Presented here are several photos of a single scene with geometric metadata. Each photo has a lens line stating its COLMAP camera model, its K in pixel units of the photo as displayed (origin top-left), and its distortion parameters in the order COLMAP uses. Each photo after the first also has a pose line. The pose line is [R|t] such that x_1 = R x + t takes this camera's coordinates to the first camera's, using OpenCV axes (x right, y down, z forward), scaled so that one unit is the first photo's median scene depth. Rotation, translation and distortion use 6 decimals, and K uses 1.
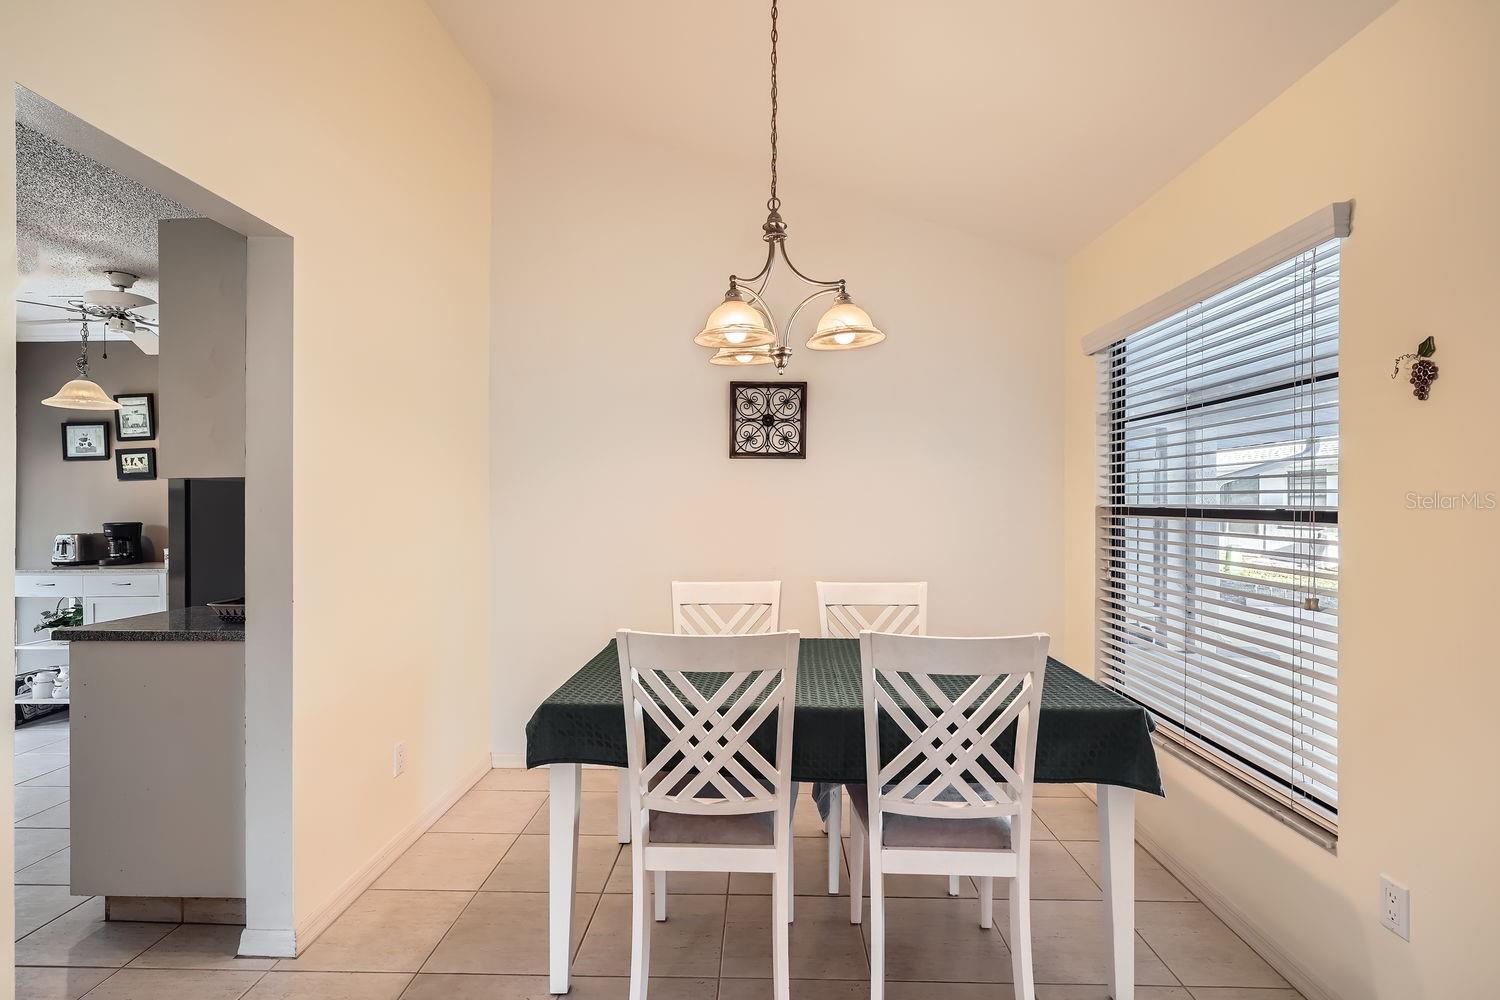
lens RADIAL K [[714.4, 0, 749.4], [0, 714.4, 502.9], [0, 0, 1]] dist [-0.003799, -0.000861]
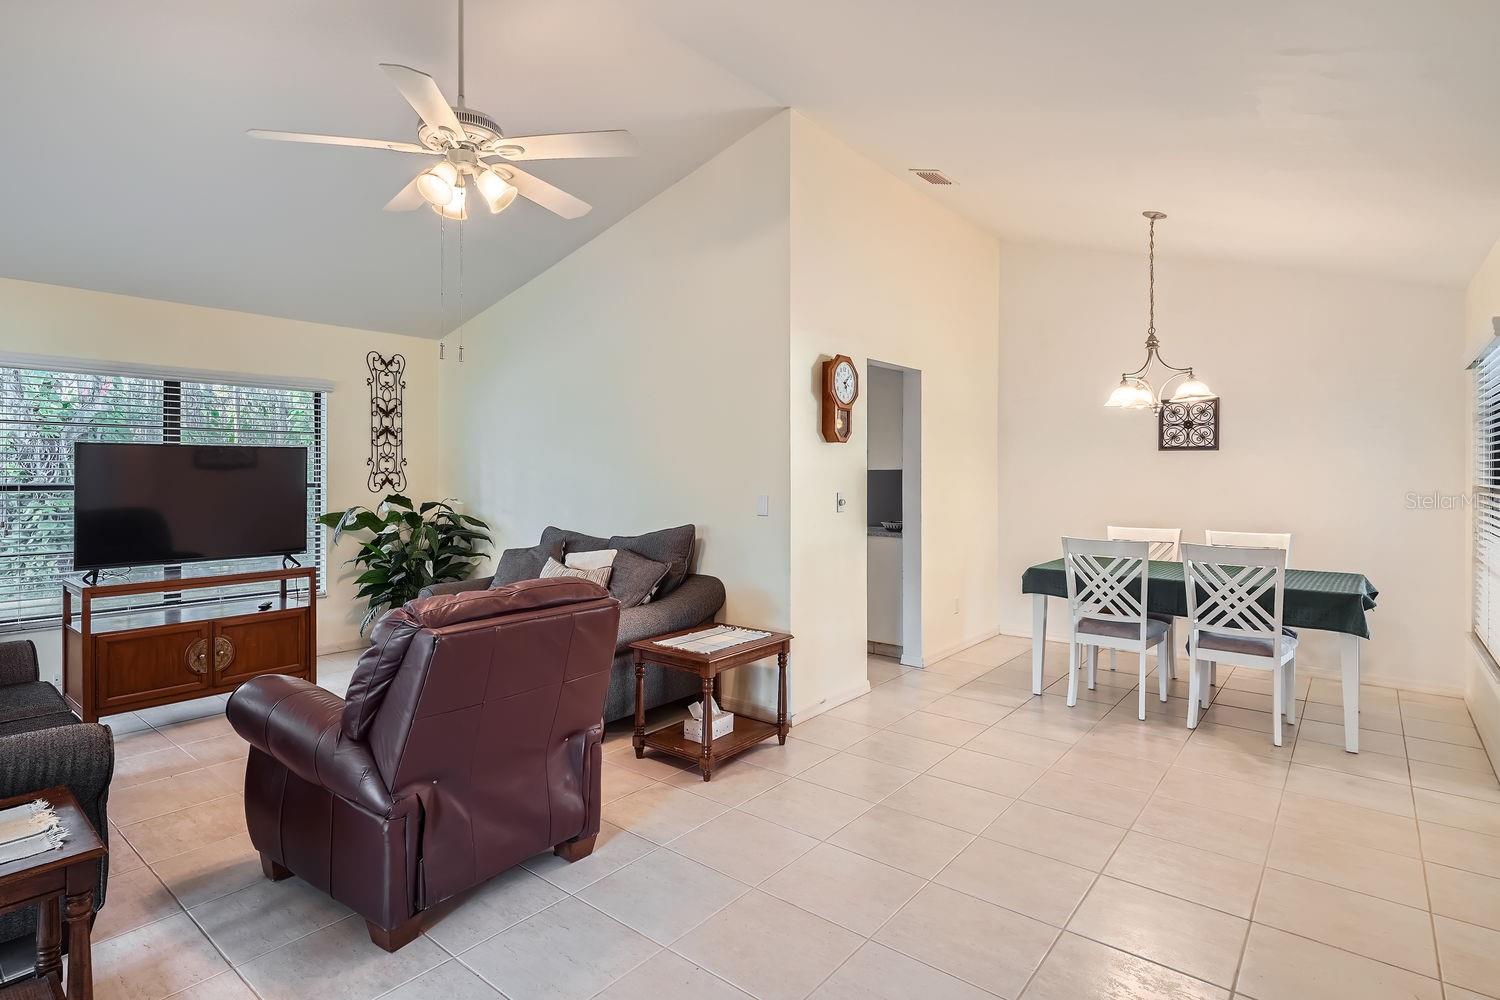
lens RADIAL K [[772.2, 0, 699.8], [0, 772.2, 467.2], [0, 0, 1]] dist [0.001561, 0.000532]
pose [[0.773922, -0.002061, -0.633277, 0.412376], [-0.001047, 0.999989, -0.004534, -0.030345], [0.633280, 0.004172, 0.773912, -1.414519]]
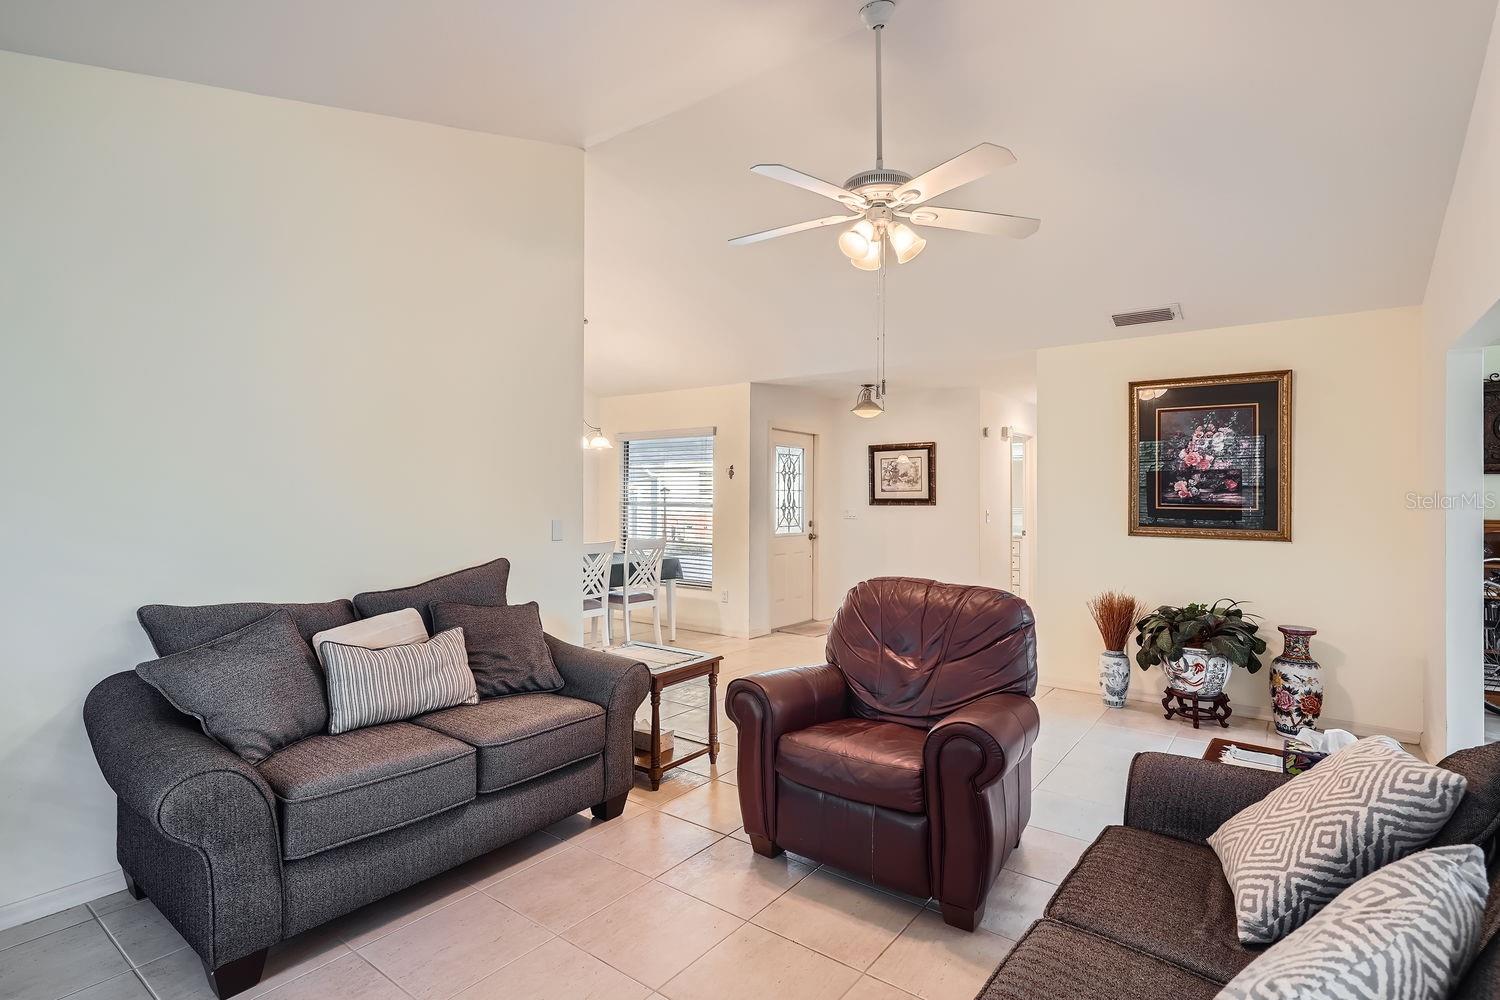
lens RADIAL K [[736.0, 0, 747.5], [0, 736.0, 484.2], [0, 0, 1]] dist [-0.000536, 0.000098]
pose [[0.580151, 0.014514, 0.814380, -1.956543], [-0.006567, 0.999892, -0.013142, -0.036234], [-0.814483, 0.002276, 0.580184, -1.252814]]
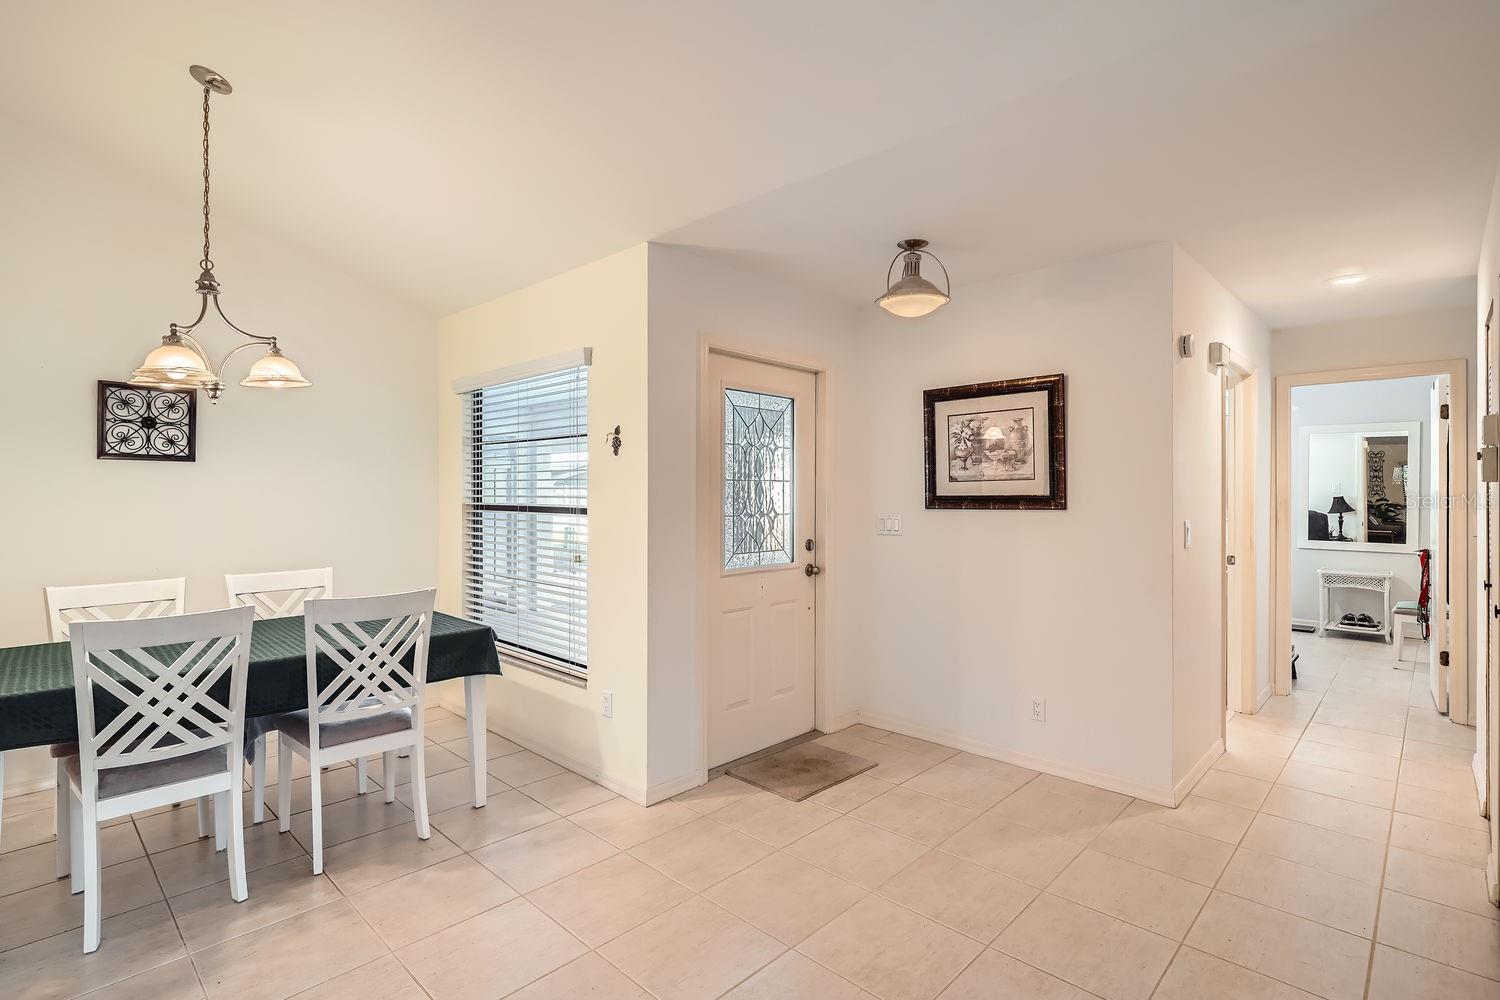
lens RADIAL K [[721.1, 0, 751.4], [0, 721.1, 495.5], [0, 0, 1]] dist [-0.002068, -0.000007]
pose [[0.672085, -0.006494, 0.740446, -0.250606], [0.000536, 0.999966, 0.008283, -0.032494], [-0.740474, -0.005170, 0.672065, -0.513285]]
